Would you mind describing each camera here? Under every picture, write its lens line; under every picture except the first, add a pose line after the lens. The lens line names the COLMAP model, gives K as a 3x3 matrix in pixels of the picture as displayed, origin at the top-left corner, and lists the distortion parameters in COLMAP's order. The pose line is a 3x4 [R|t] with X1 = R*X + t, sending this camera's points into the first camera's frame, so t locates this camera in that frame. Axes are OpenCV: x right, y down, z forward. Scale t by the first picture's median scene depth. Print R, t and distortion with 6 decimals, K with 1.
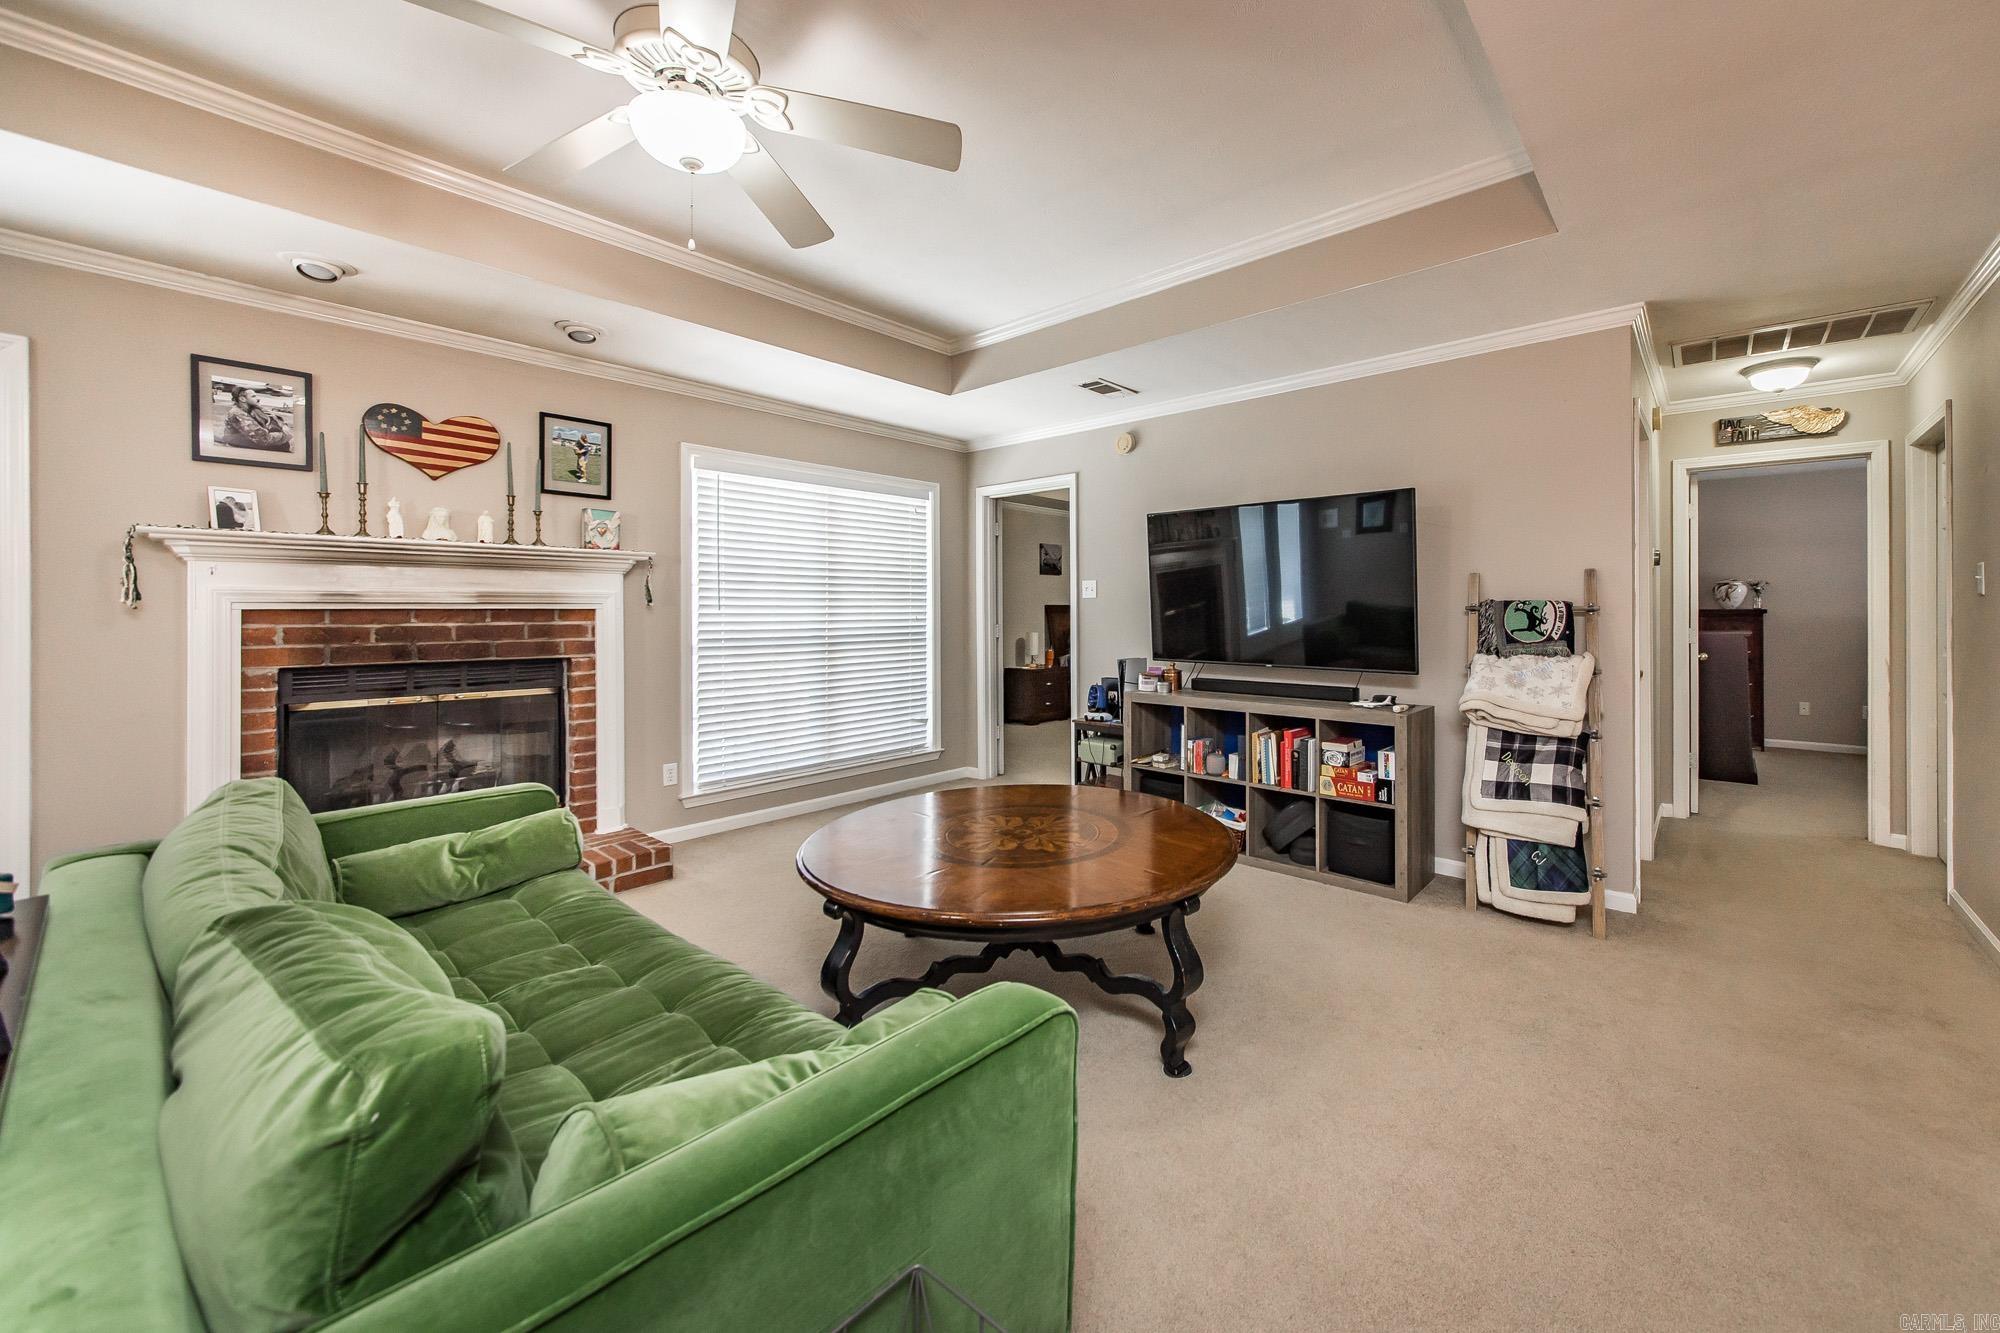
lens RADIAL K [[778.7, 0, 1079.7], [0, 778.7, 611.2], [0, 0, 1]] dist [-0.003573, -0.000042]
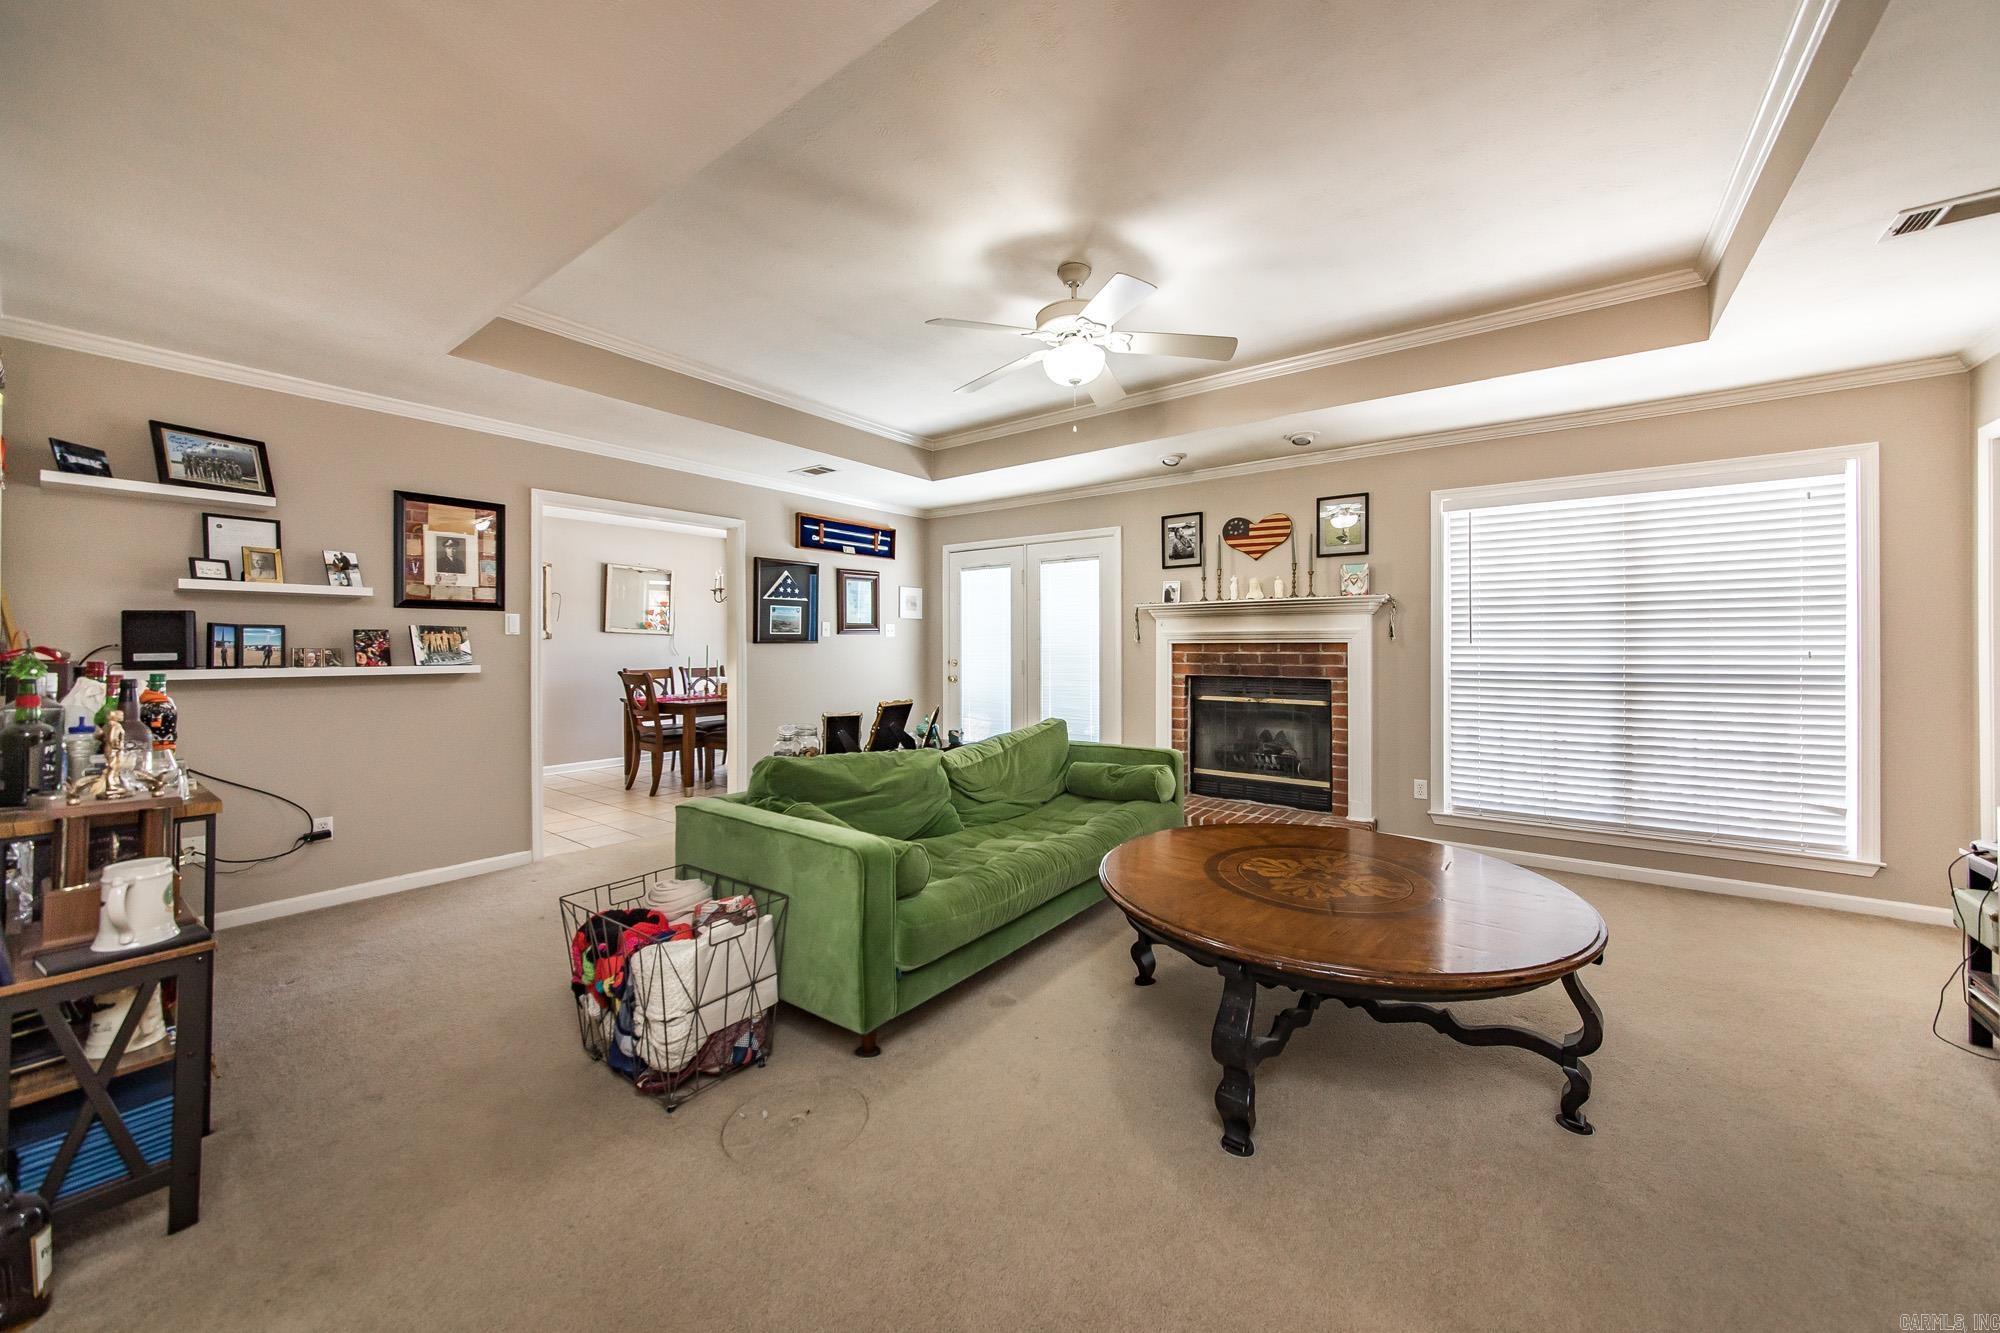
lens RADIAL K [[730.5, 0, 1003.7], [0, 730.5, 650.3], [0, 0, 1]] dist [-0.003172, -0.000783]
pose [[0.037870, 0.007677, -0.999253, 0.590318], [0.000426, 0.999970, 0.007699, 0.000385], [0.999283, -0.000717, 0.037866, 0.417343]]
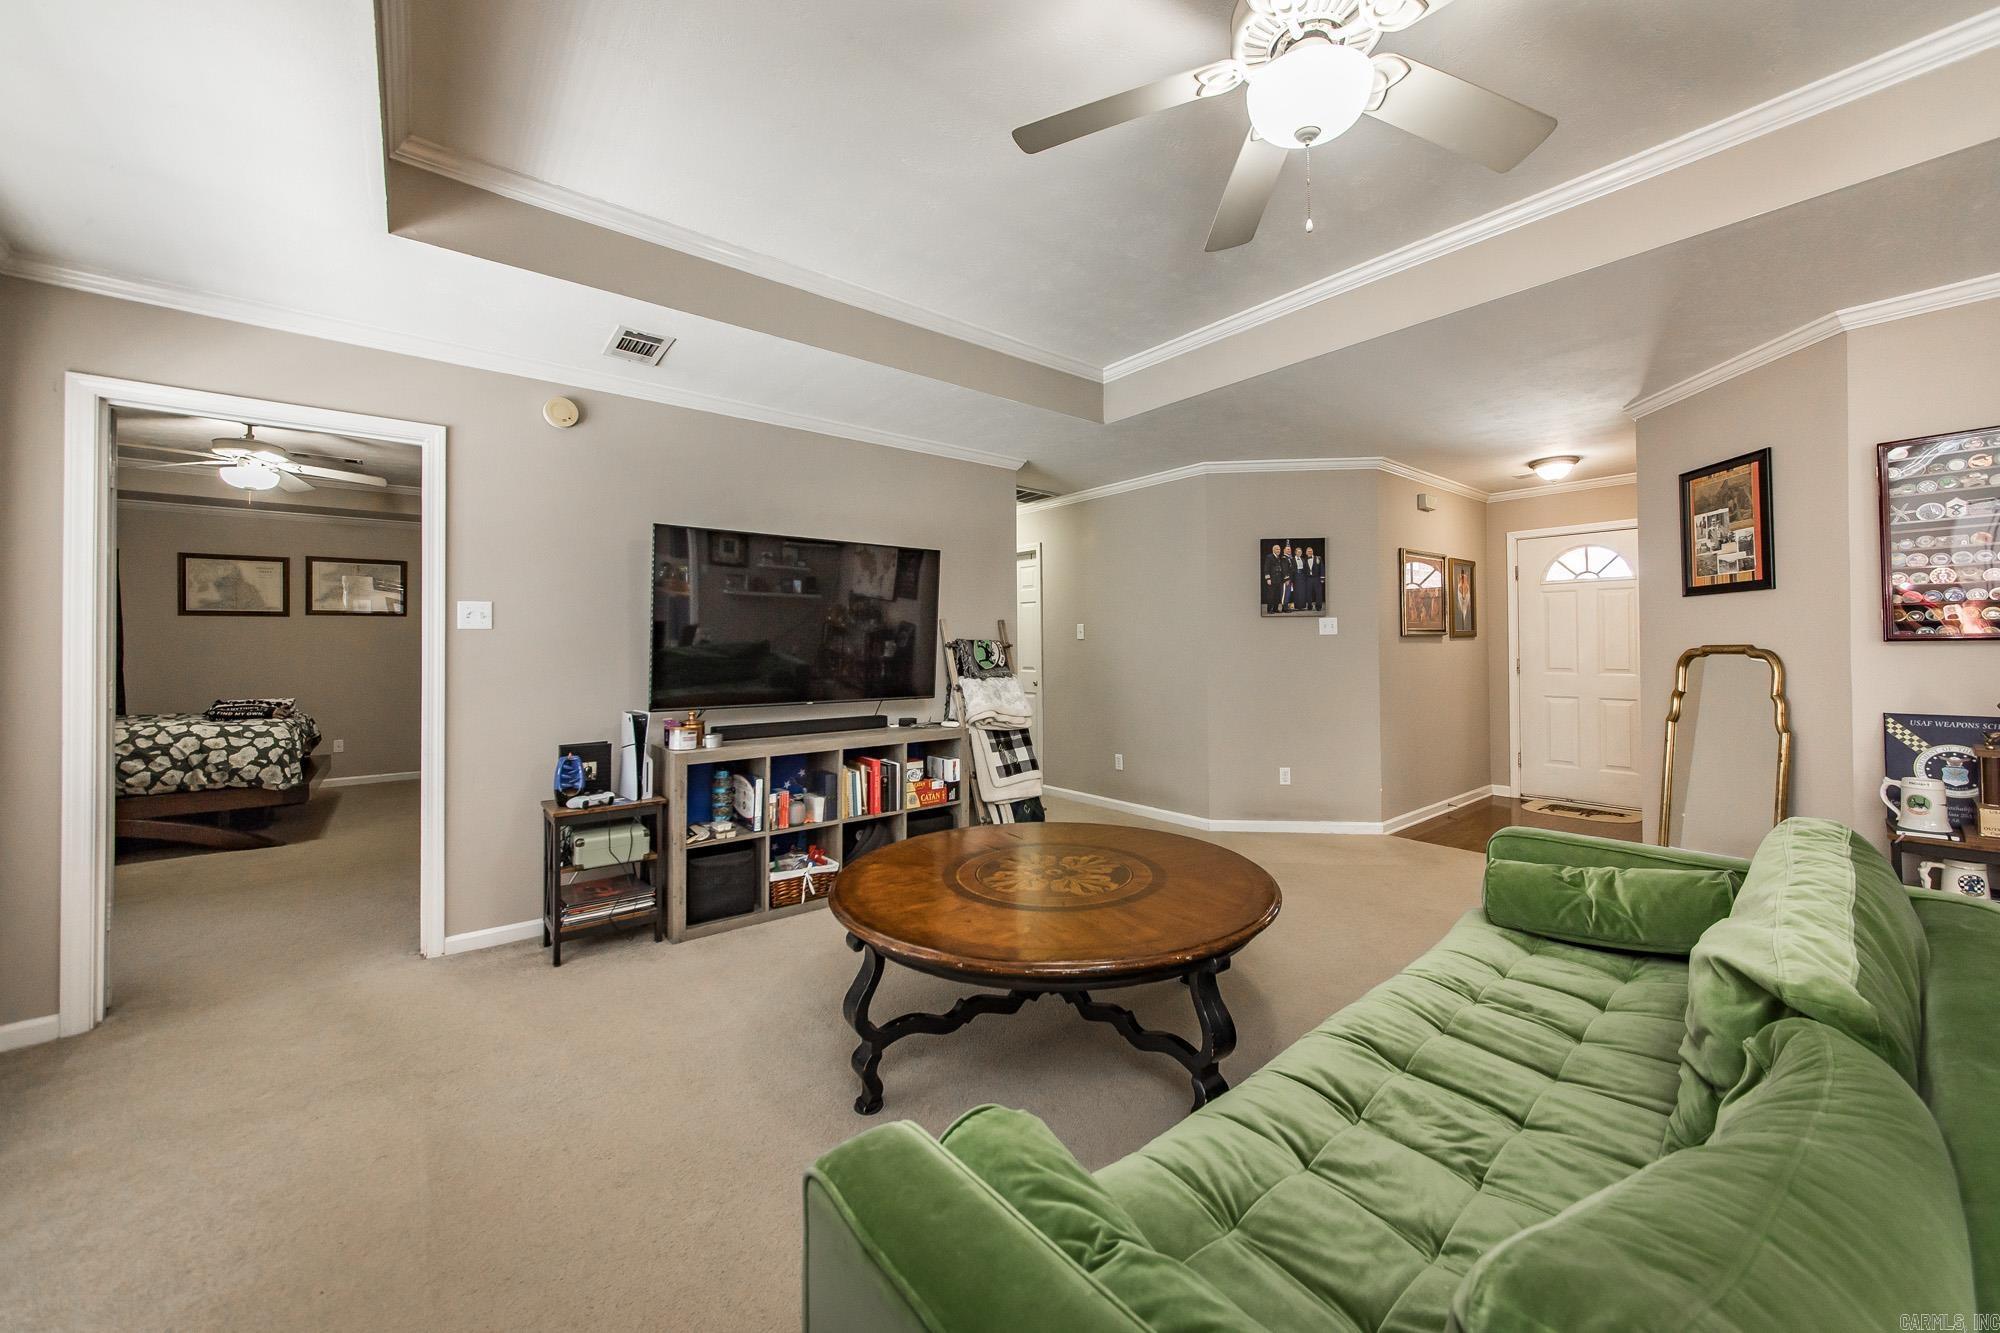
lens RADIAL K [[730.5, 0, 1041.0], [0, 730.5, 635.4], [0, 0, 1]] dist [-0.003172, -0.000783]
pose [[0.174386, 0.015235, 0.984560, -0.711635], [0.005736, 0.999848, -0.016488, 0.000868], [-0.984661, 0.008522, 0.174272, 0.626219]]
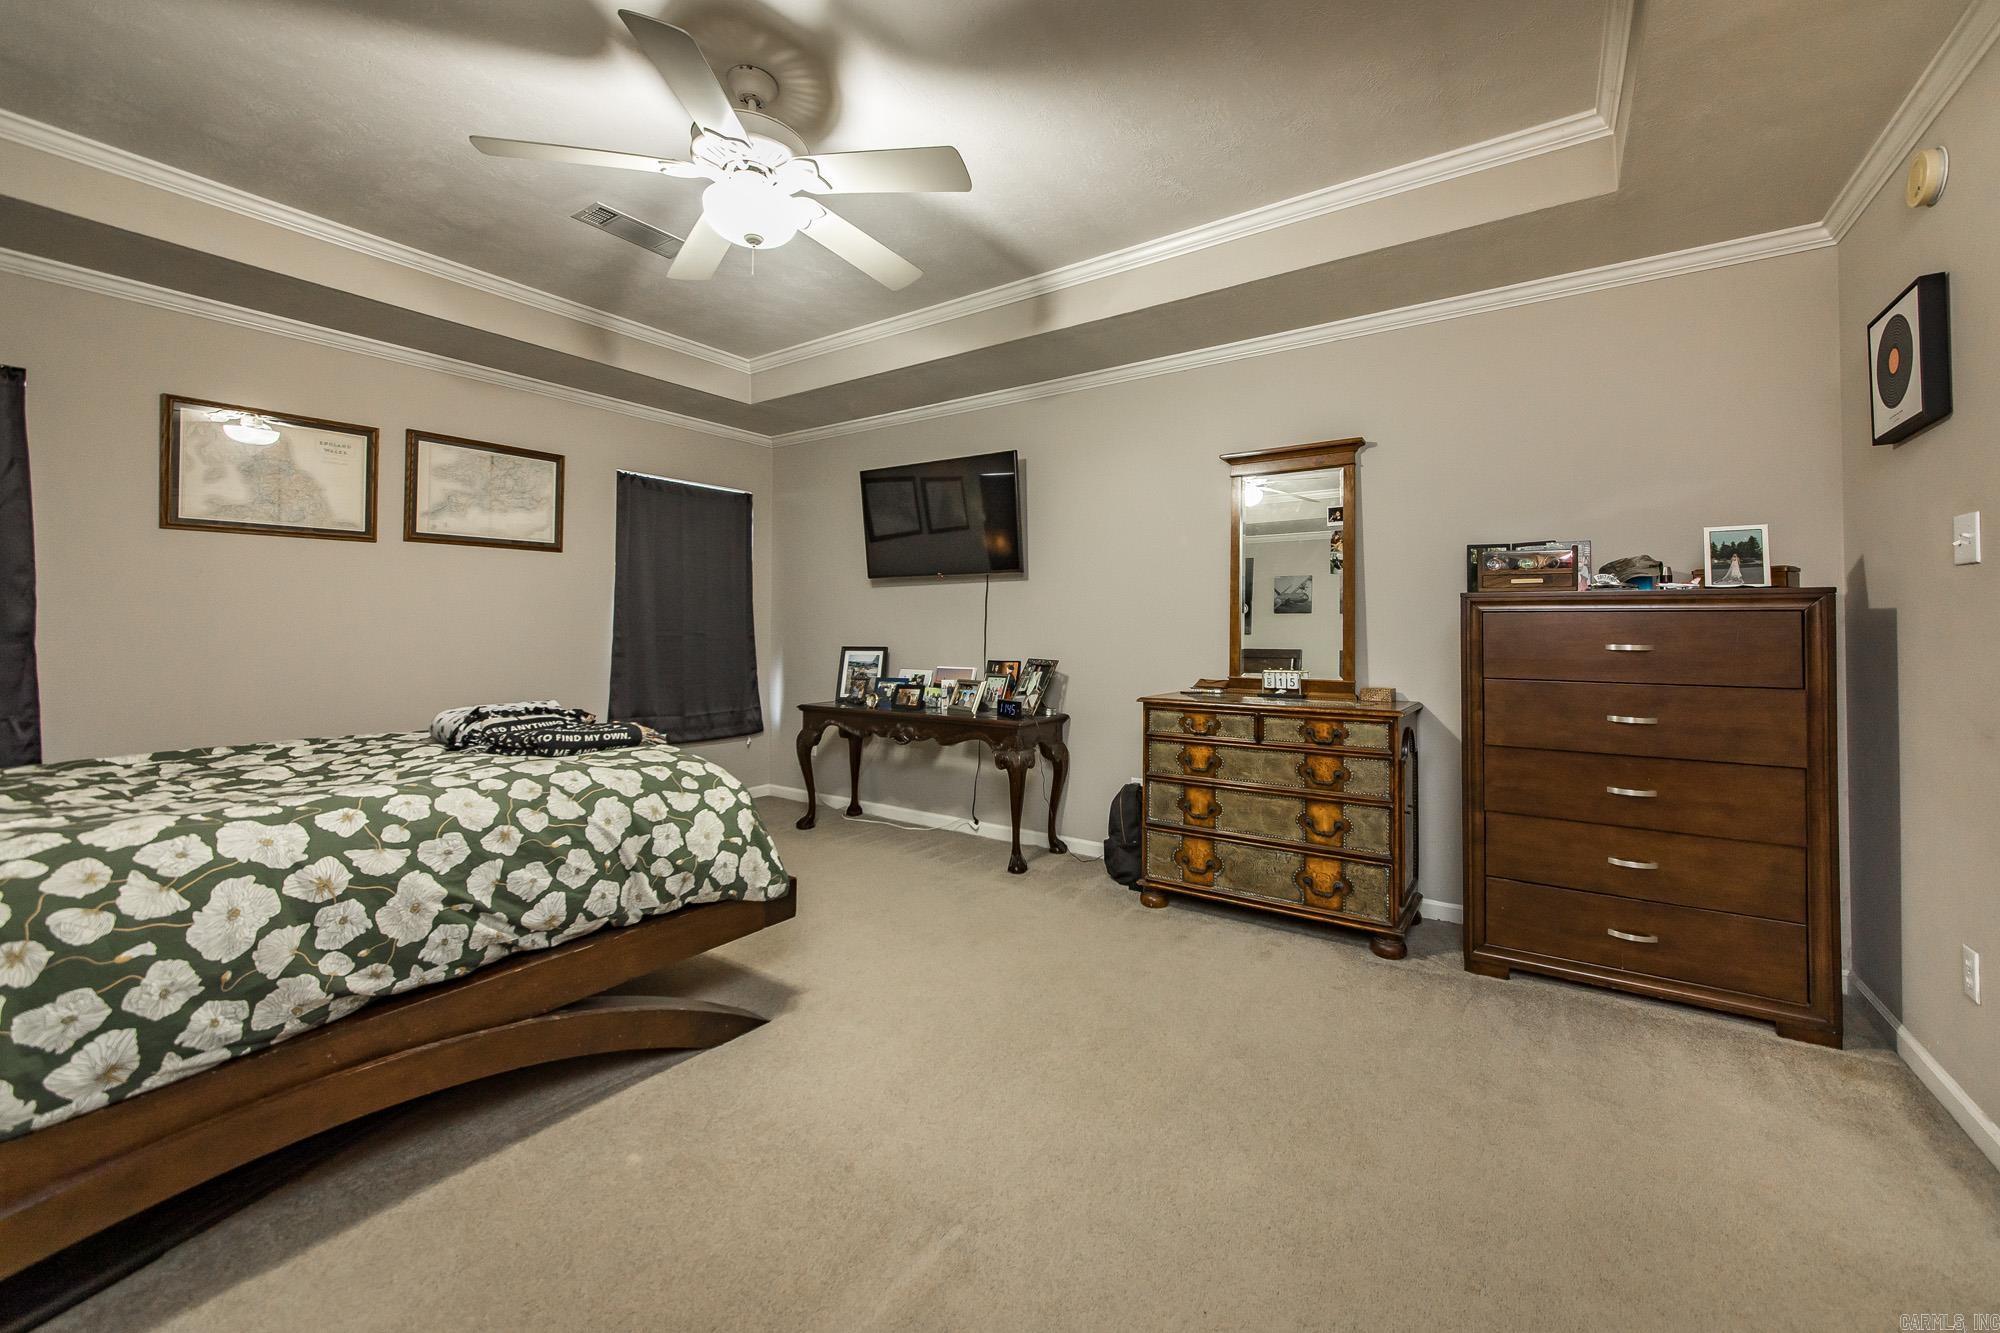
lens RADIAL K [[785.2, 0, 1027.8], [0, 785.2, 608.1], [0, 0, 1]] dist [0.017143, 0.000167]
pose [[-0.084131, 0.024580, 0.996151, -0.327138], [-0.002357, 0.999688, -0.024866, 0.021801], [-0.996452, -0.004440, -0.084047, 2.086339]]
